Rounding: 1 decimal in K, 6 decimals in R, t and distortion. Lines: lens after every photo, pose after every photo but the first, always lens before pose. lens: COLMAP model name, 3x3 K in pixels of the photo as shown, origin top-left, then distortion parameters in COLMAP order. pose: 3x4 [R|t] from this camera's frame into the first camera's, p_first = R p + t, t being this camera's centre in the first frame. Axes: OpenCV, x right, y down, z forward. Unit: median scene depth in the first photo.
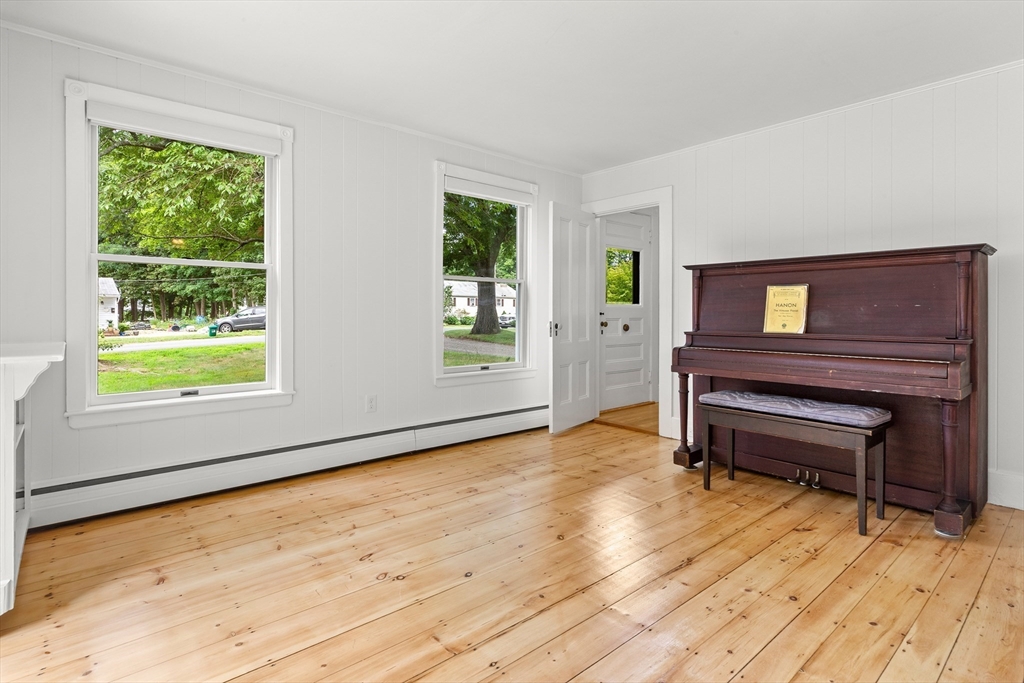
lens RADIAL K [[509.9, 0, 516.4], [0, 509.9, 315.4], [0, 0, 1]] dist [0.000814, 0.000188]
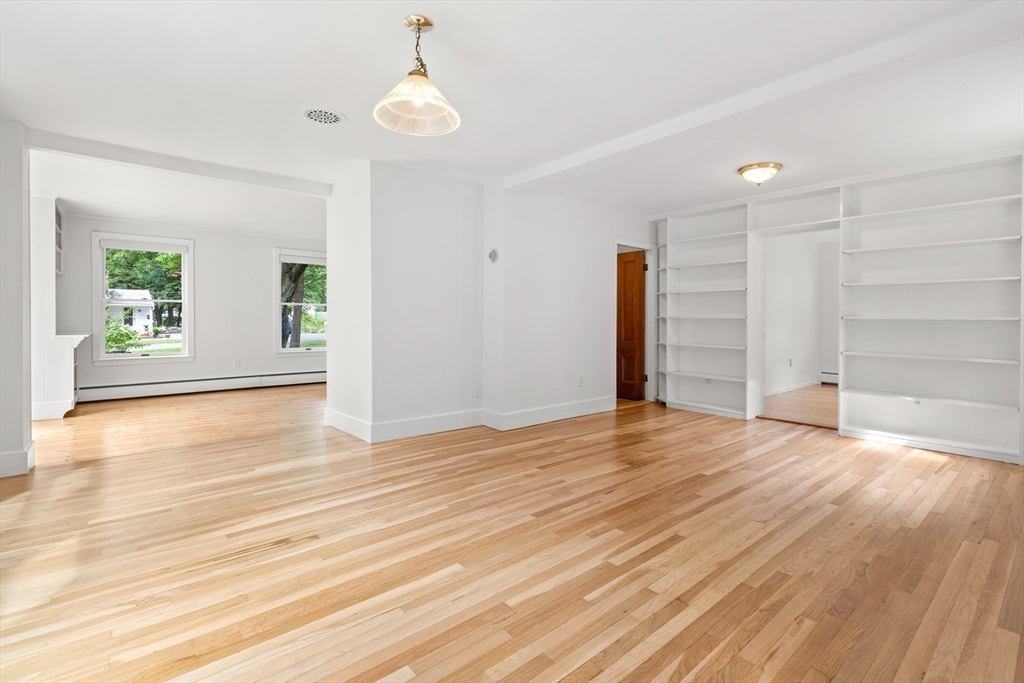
lens RADIAL K [[462.4, 0, 518.7], [0, 462.4, 324.5], [0, 0, 1]] dist [0.003010, 0.000216]
pose [[0.999990, 0.000914, -0.004292, 0.933803], [-0.000885, 0.999976, 0.006849, -0.005711], [0.004299, -0.006845, 0.999967, -0.972781]]
